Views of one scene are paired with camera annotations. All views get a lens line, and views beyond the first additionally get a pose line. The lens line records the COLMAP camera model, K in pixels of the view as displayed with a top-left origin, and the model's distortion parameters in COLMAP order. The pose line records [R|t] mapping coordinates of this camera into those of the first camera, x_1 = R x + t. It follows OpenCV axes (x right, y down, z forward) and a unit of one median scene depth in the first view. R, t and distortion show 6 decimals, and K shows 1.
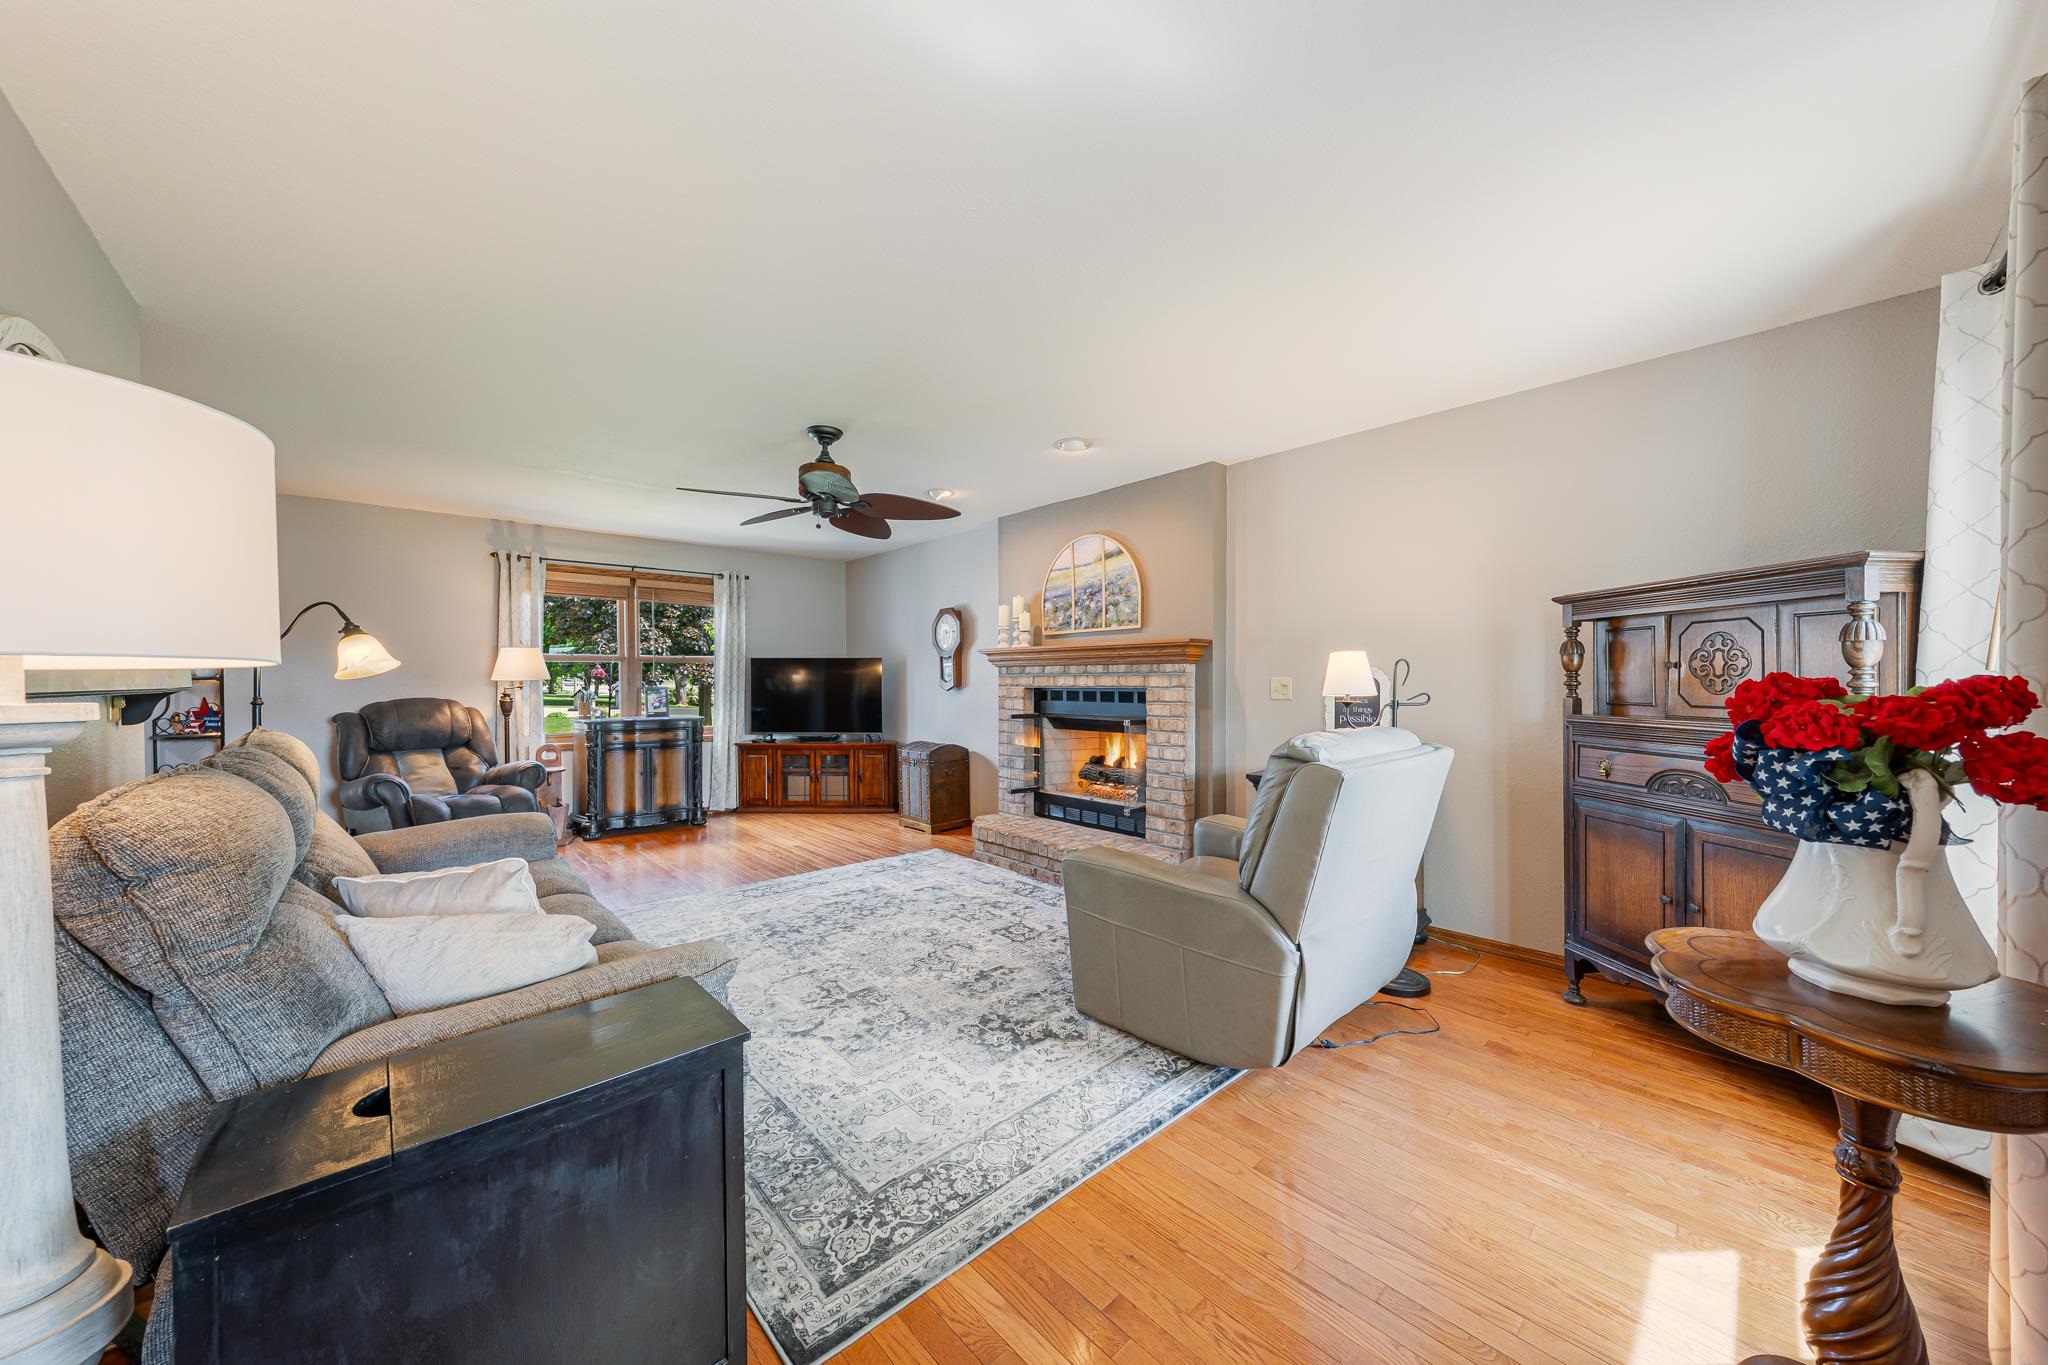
lens RADIAL K [[717.0, 0, 1030.7], [0, 717.0, 680.4], [0, 0, 1]] dist [0.000764, -0.000002]
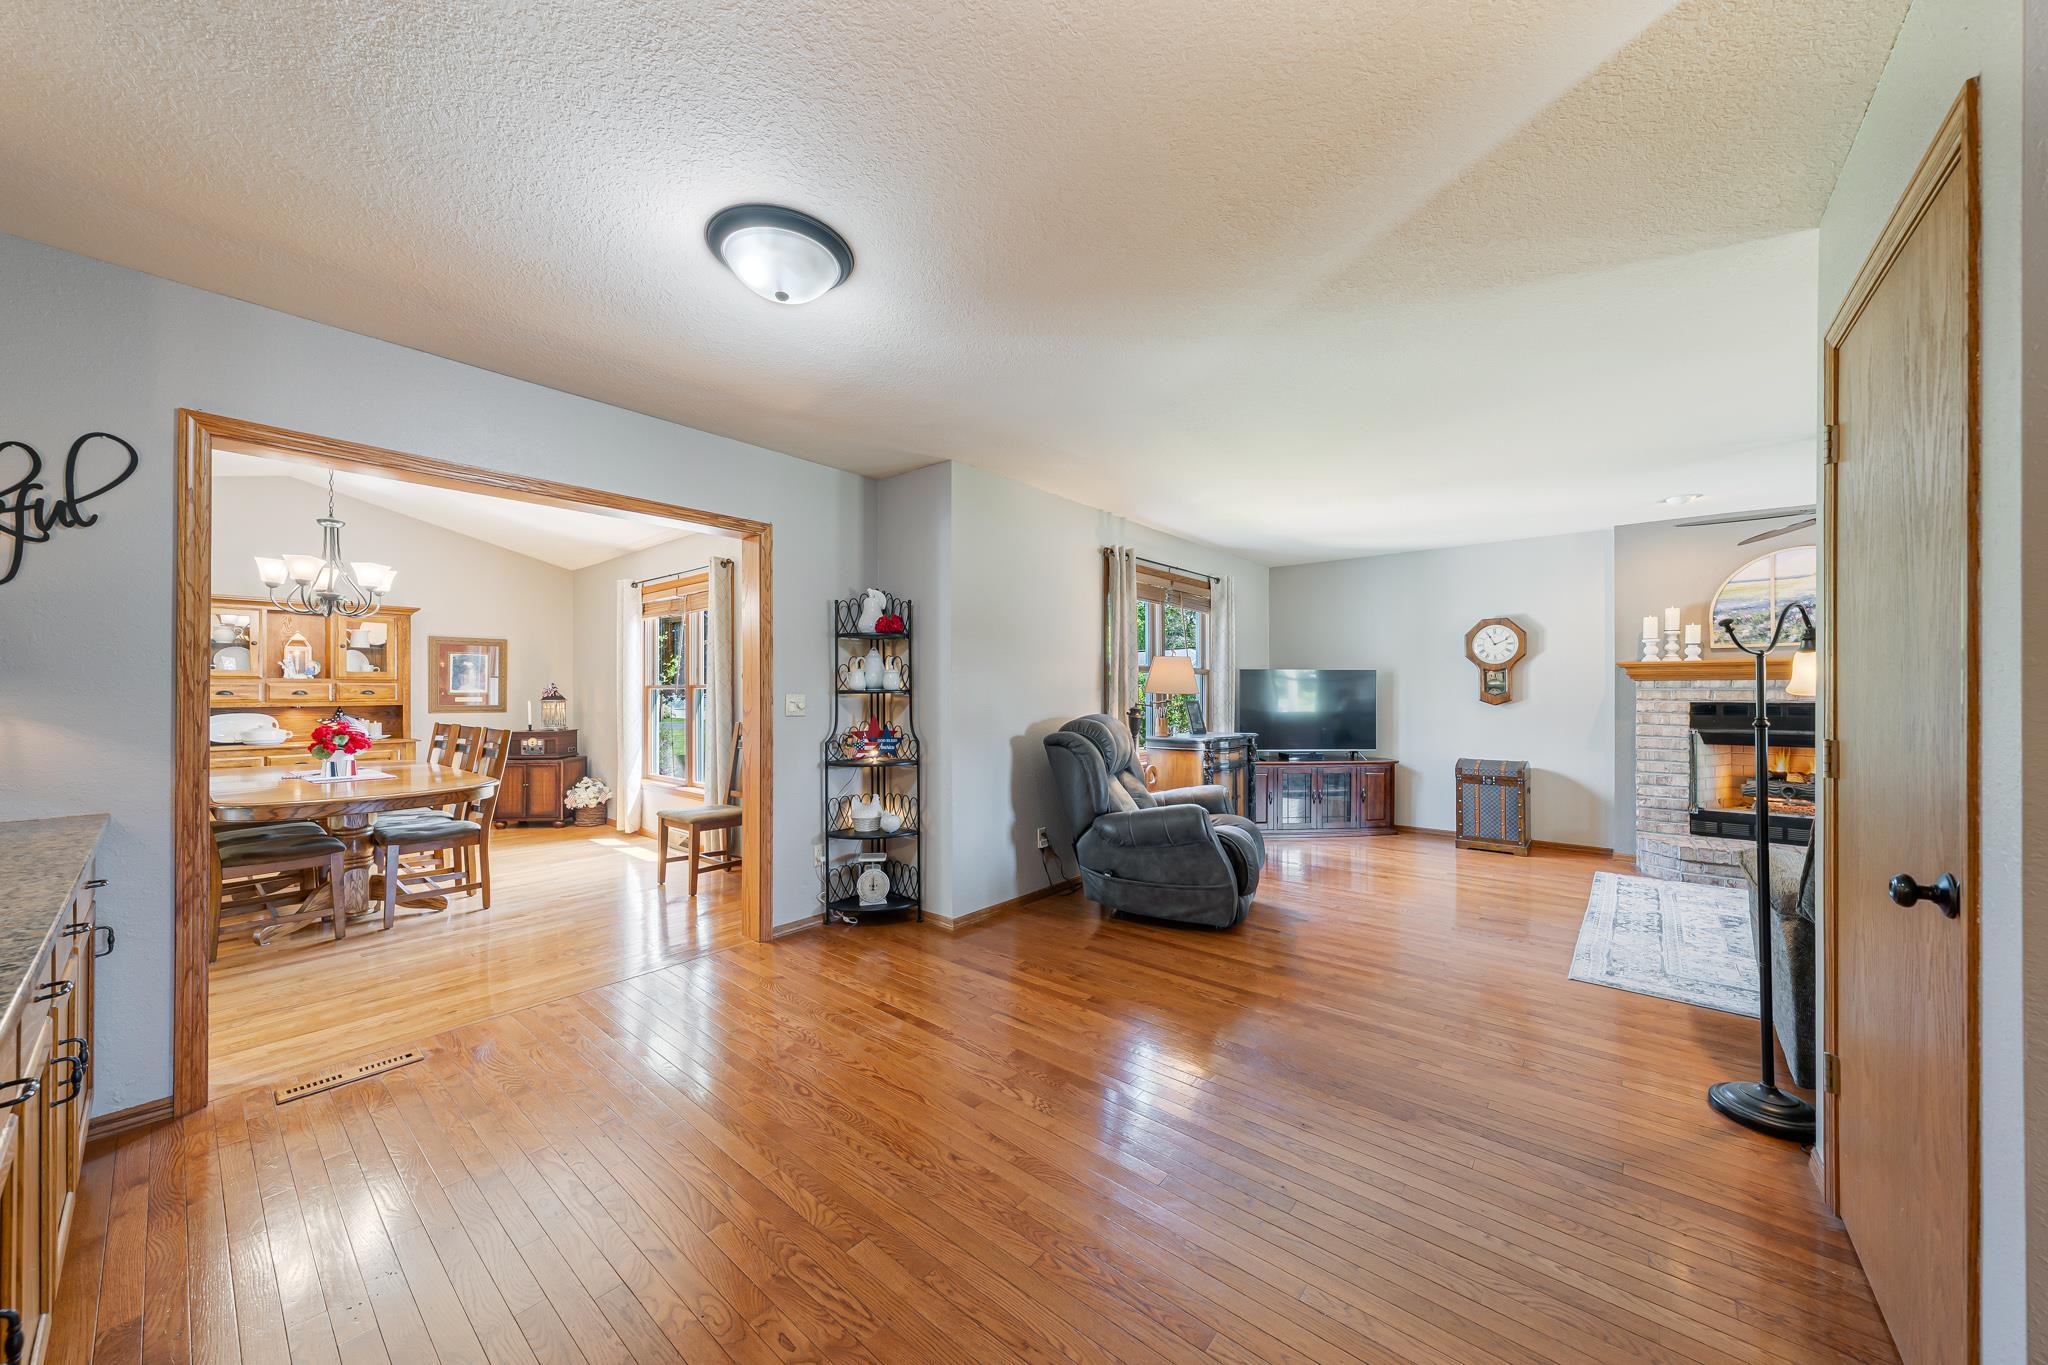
lens RADIAL K [[717.0, 0, 1030.7], [0, 717.0, 680.4], [0, 0, 1]] dist [0.000764, -0.000002]
pose [[0.993250, 0.002400, 0.115965, -0.891234], [-0.000404, 0.999851, -0.017236, -0.001861], [-0.115989, 0.017073, 0.993104, 0.129602]]
